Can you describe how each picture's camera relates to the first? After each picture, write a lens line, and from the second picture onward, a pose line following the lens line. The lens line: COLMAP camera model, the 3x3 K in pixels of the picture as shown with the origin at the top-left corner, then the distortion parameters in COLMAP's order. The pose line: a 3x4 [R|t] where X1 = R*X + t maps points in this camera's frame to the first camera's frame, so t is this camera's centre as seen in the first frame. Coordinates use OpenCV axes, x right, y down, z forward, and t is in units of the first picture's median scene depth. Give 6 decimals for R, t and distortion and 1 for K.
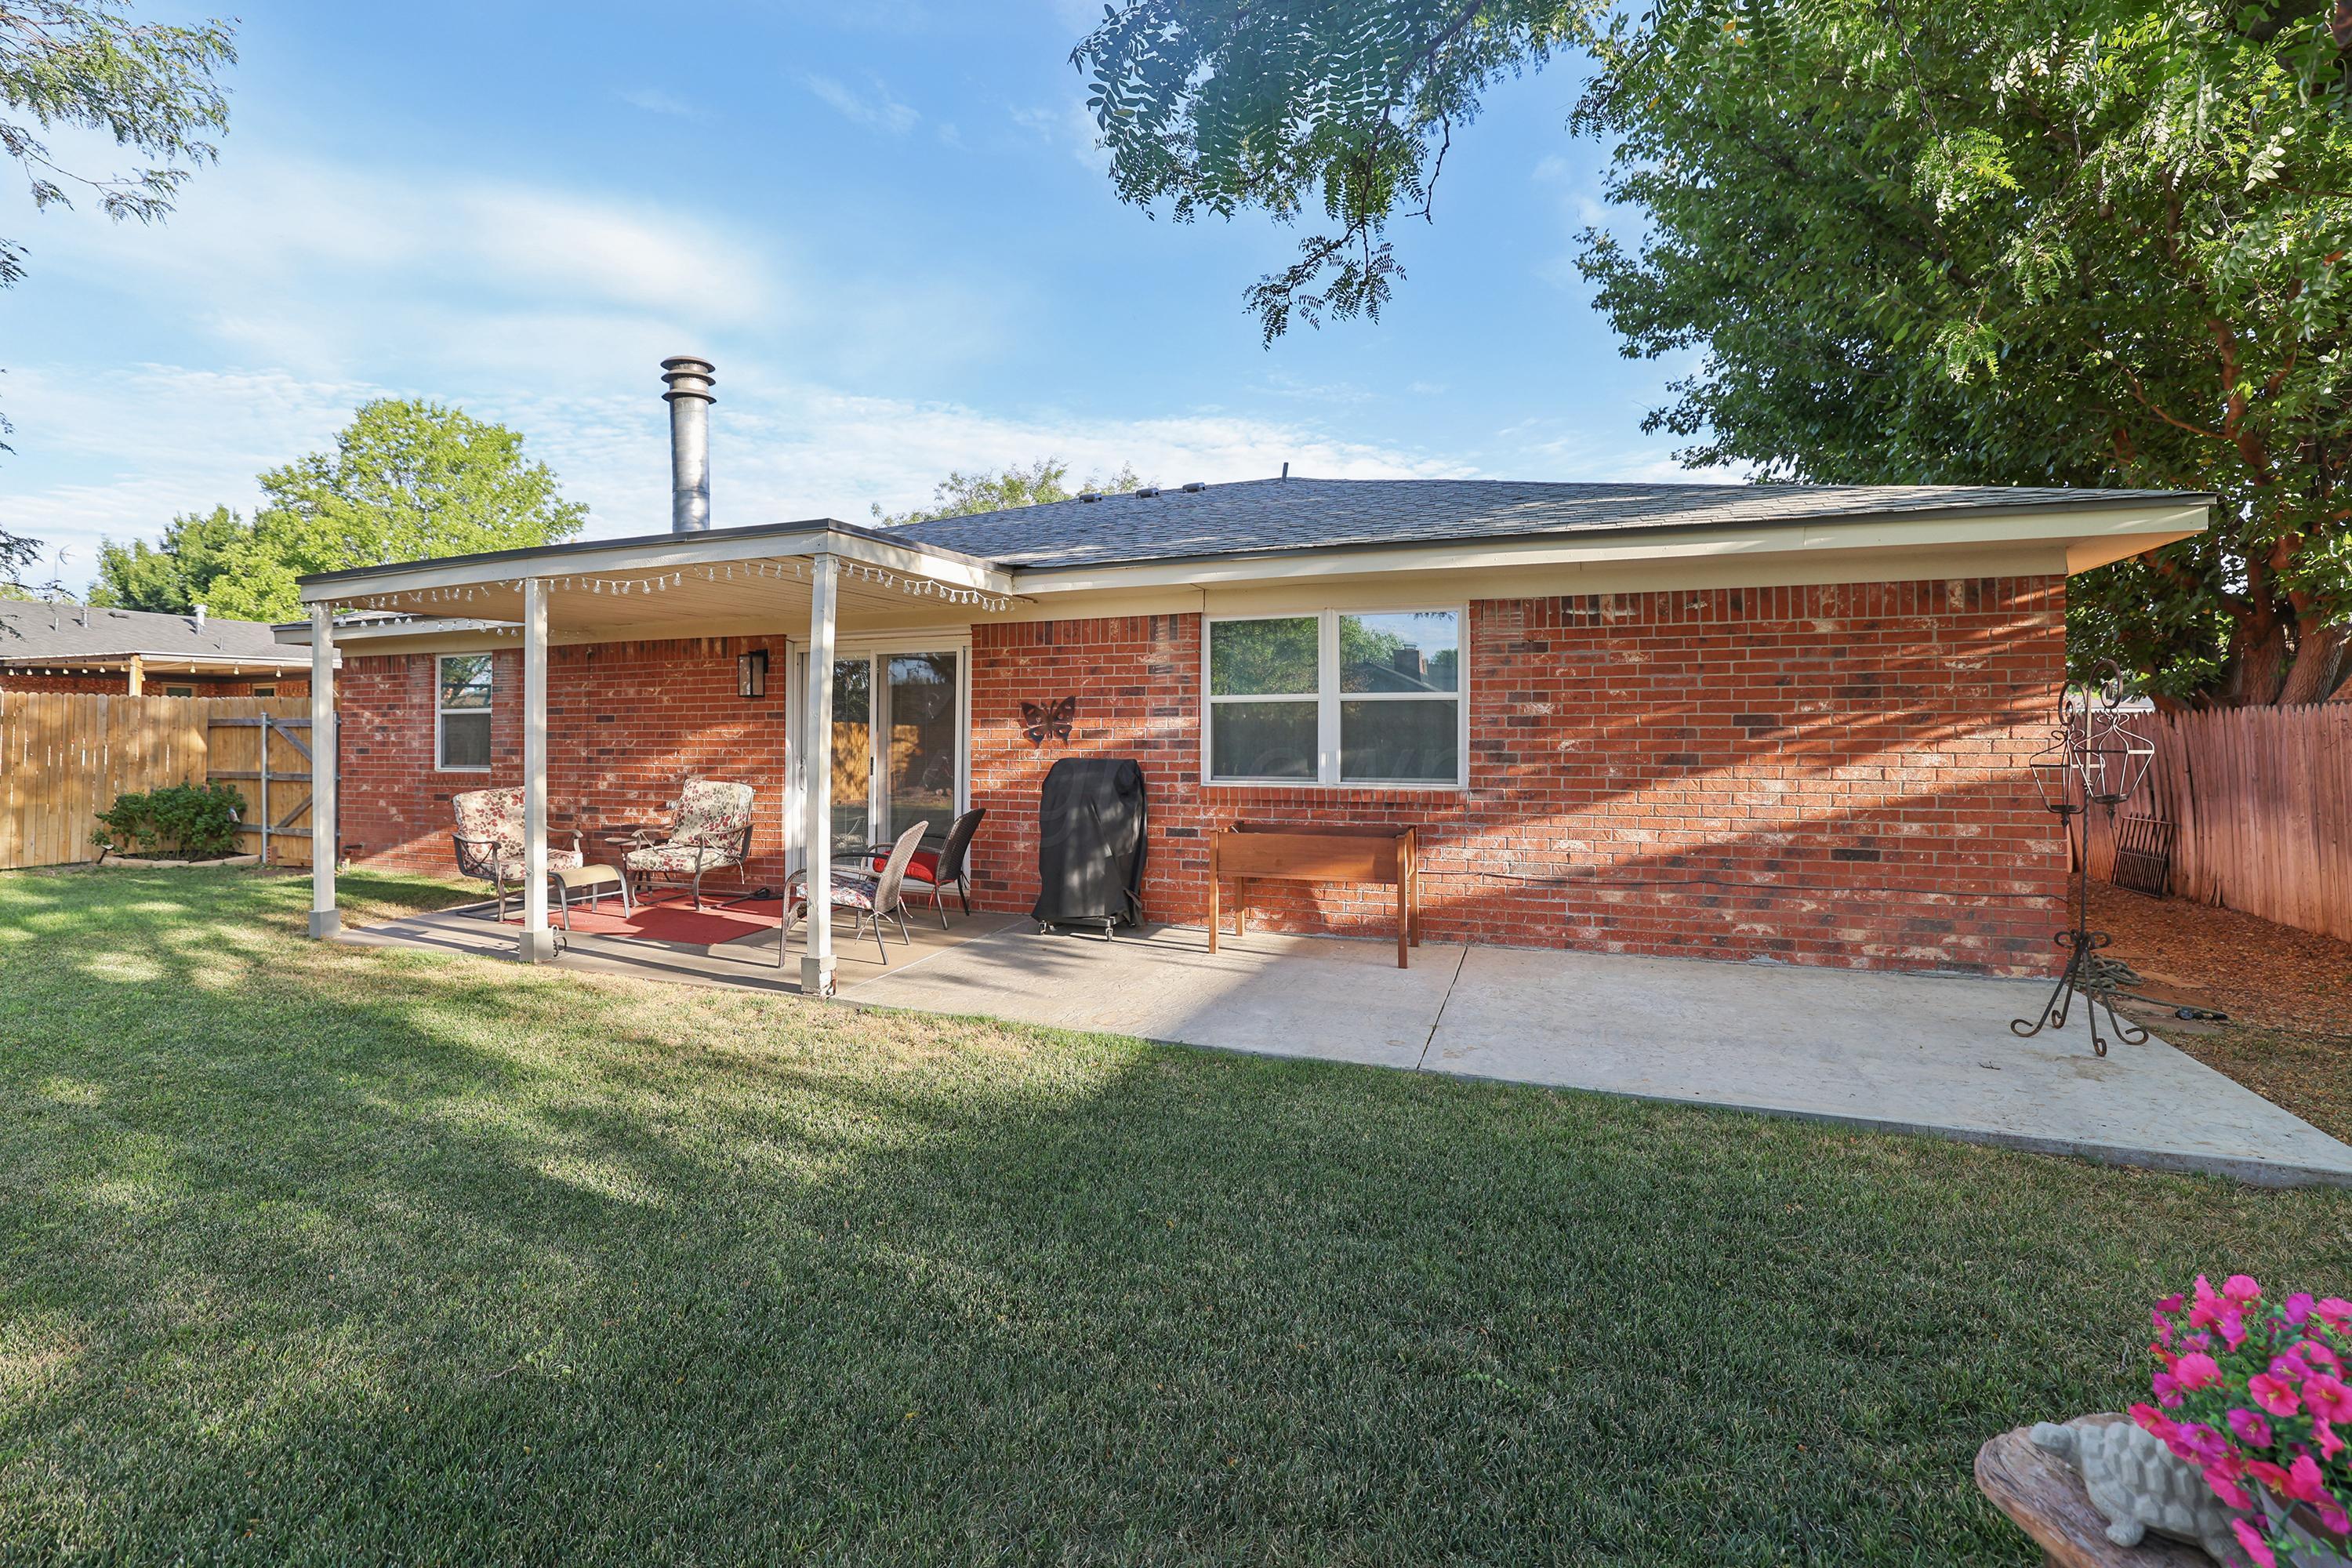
lens RADIAL K [[1035.8, 0, 1163.2], [0, 1035.8, 731.6], [0, 0, 1]] dist [-0.047138, 0.019688]
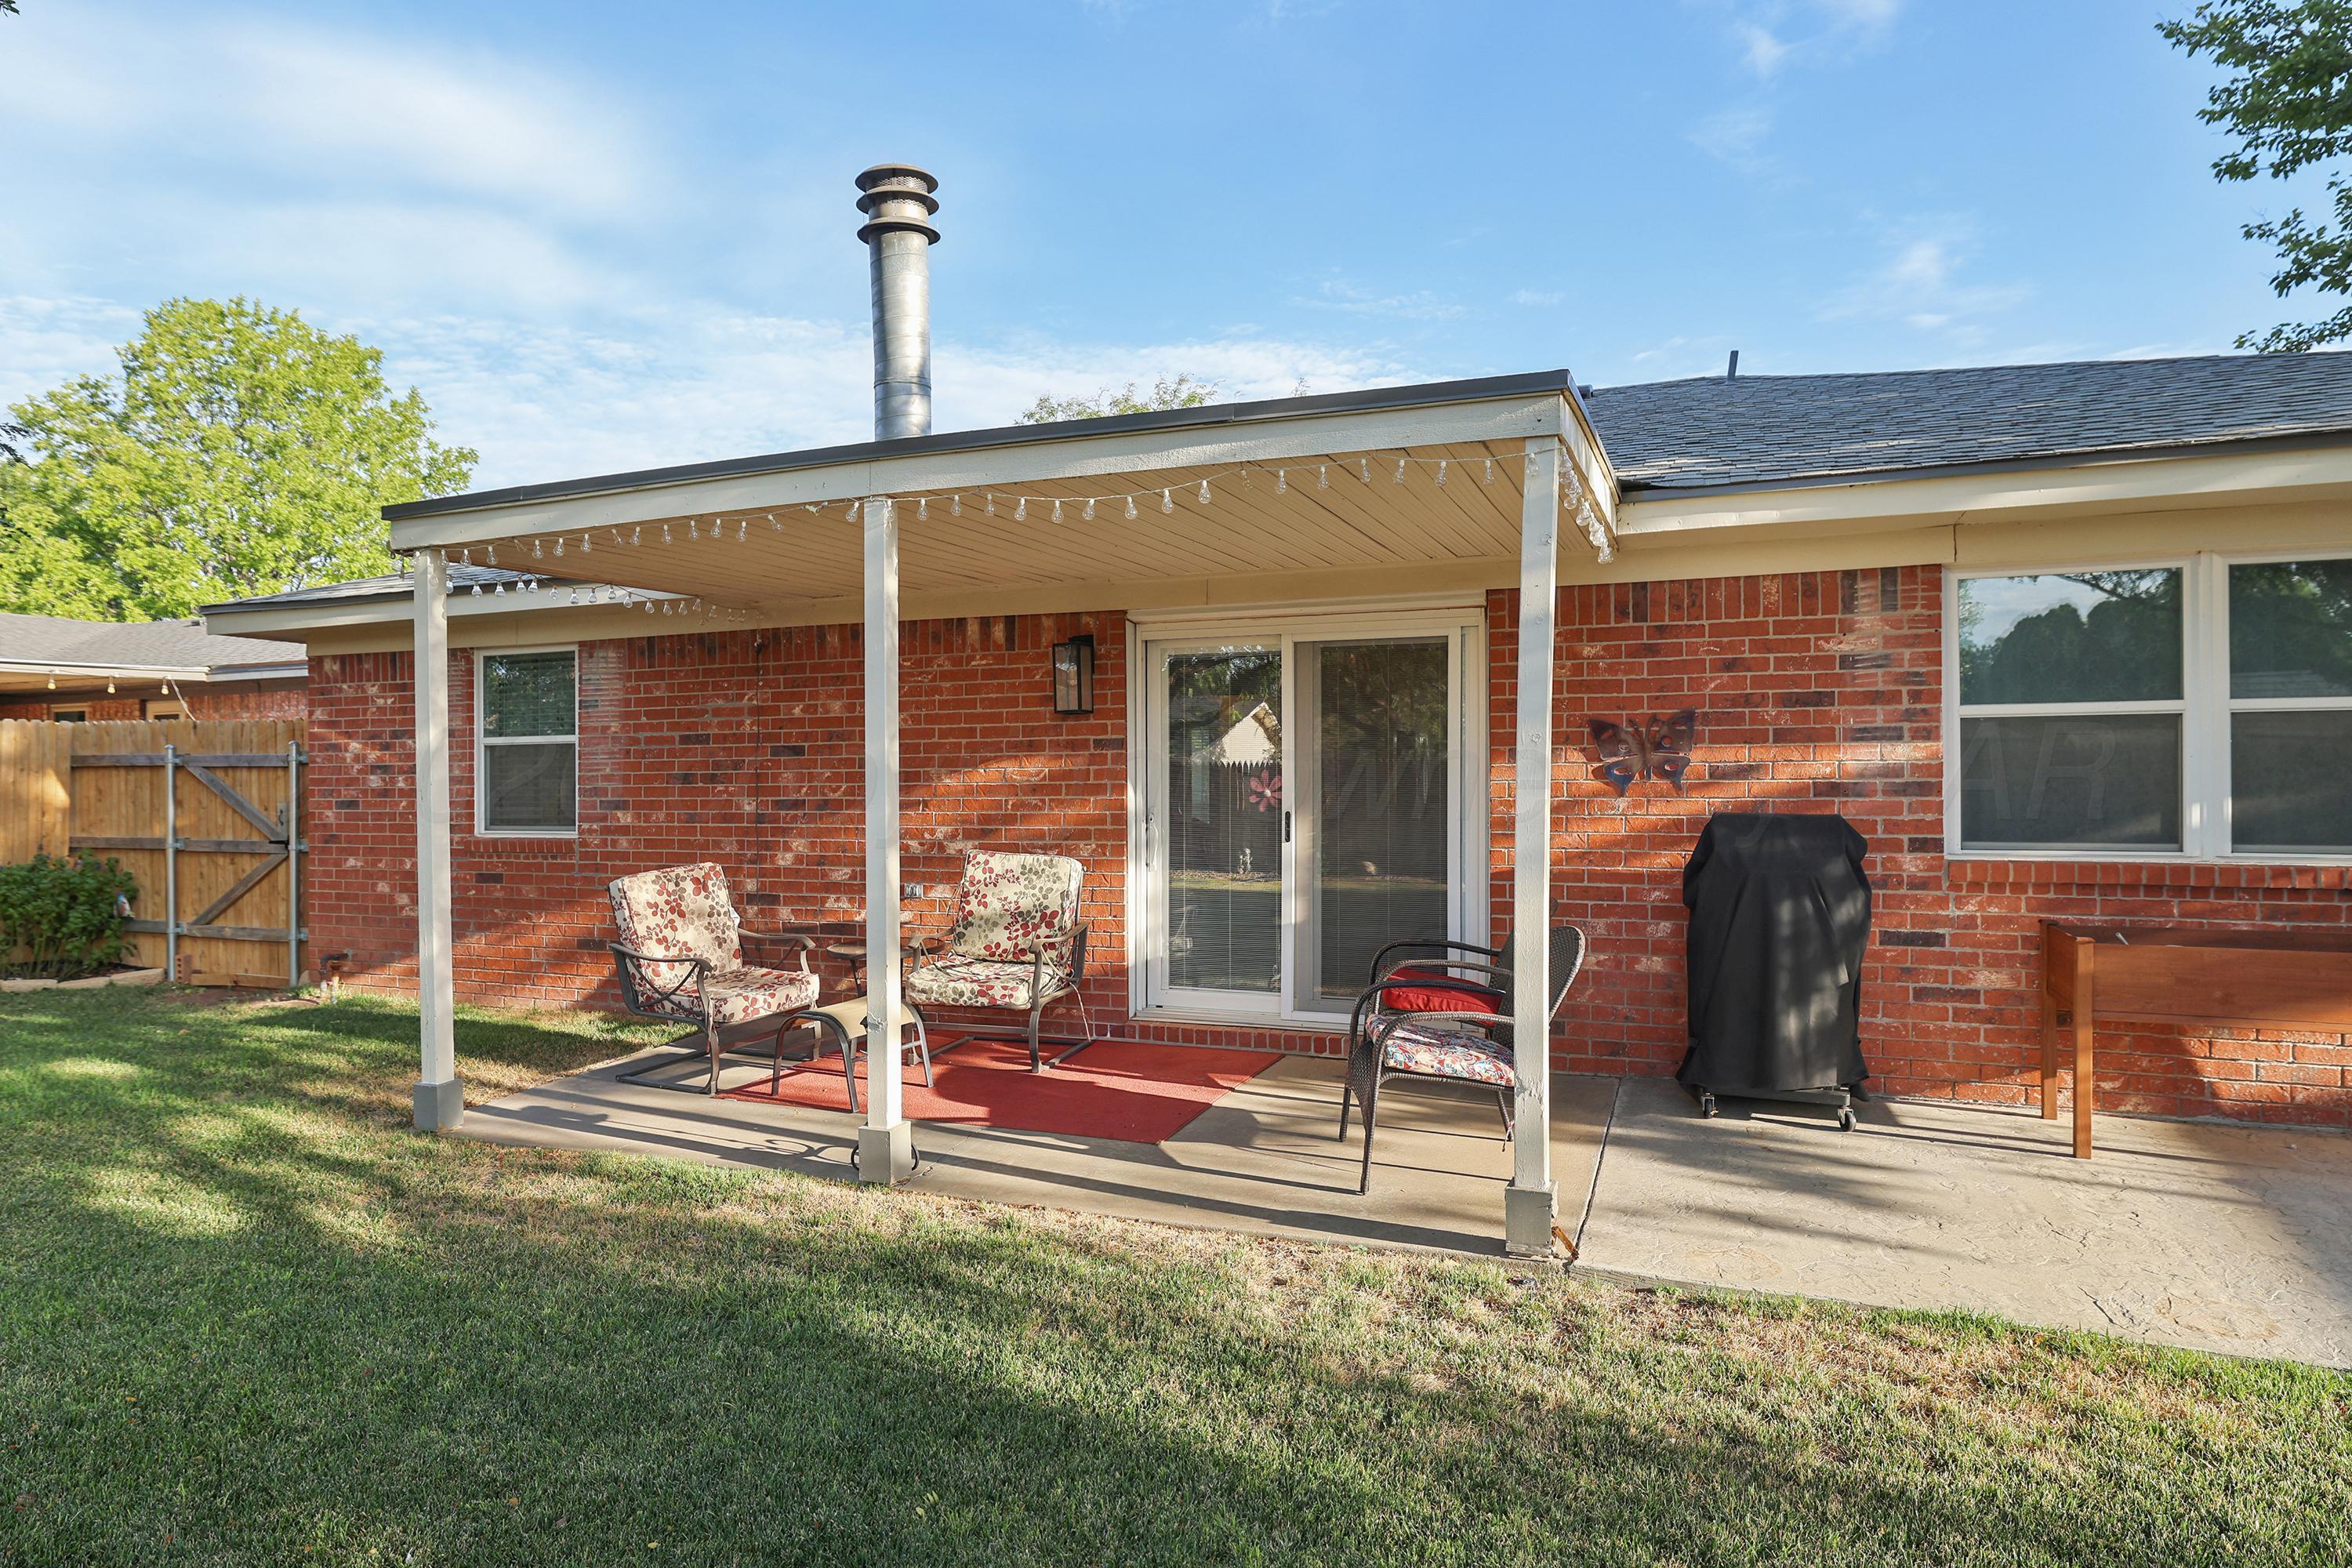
lens RADIAL K [[1402.0, 0, 1160.8], [0, 1402.0, 777.1], [0, 0, 1]] dist [-0.022479, 0.018952]
pose [[0.999909, -0.004106, -0.012866, -0.363117], [0.004172, 0.999978, 0.005101, -0.000170], [0.012844, -0.005155, 0.999904, 0.187151]]
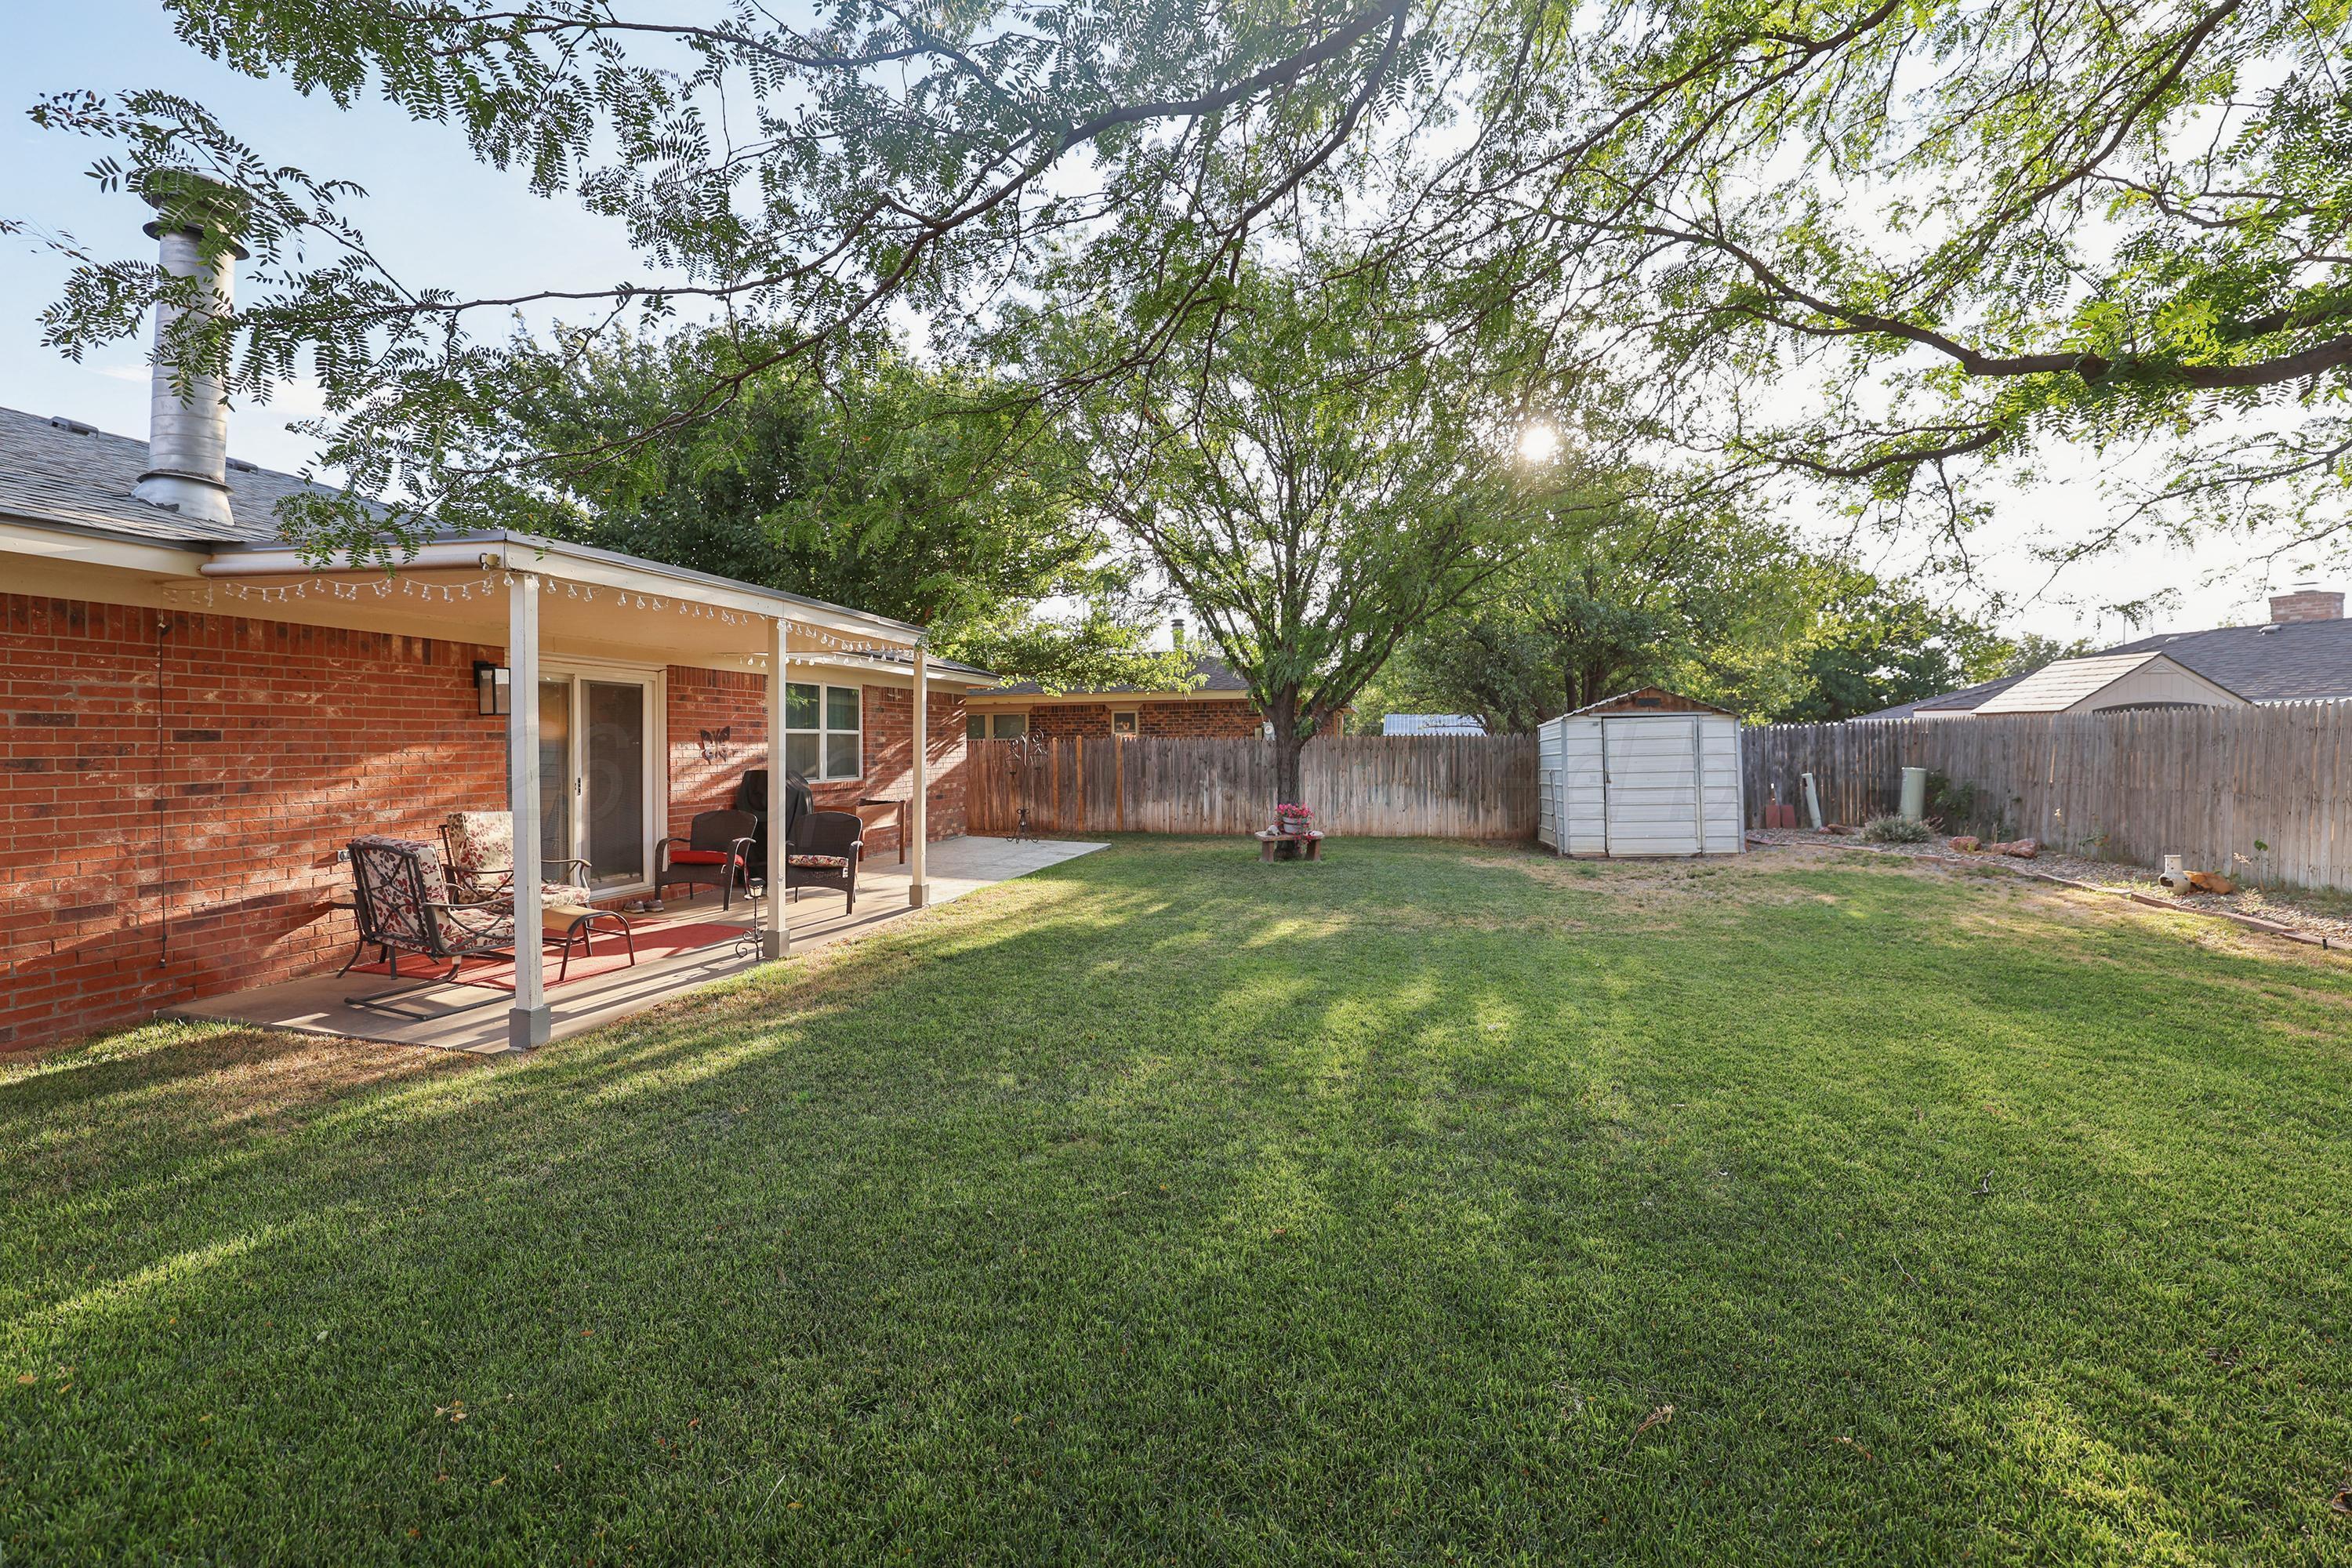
lens RADIAL K [[1019.8, 0, 1175.3], [0, 1019.8, 692.4], [0, 0, 1]] dist [-0.046095, 0.018359]
pose [[-0.159209, 0.053777, 0.985779, -1.446456], [0.005759, 0.998549, -0.053544, -0.003609], [-0.987228, -0.002847, -0.159288, 0.597817]]
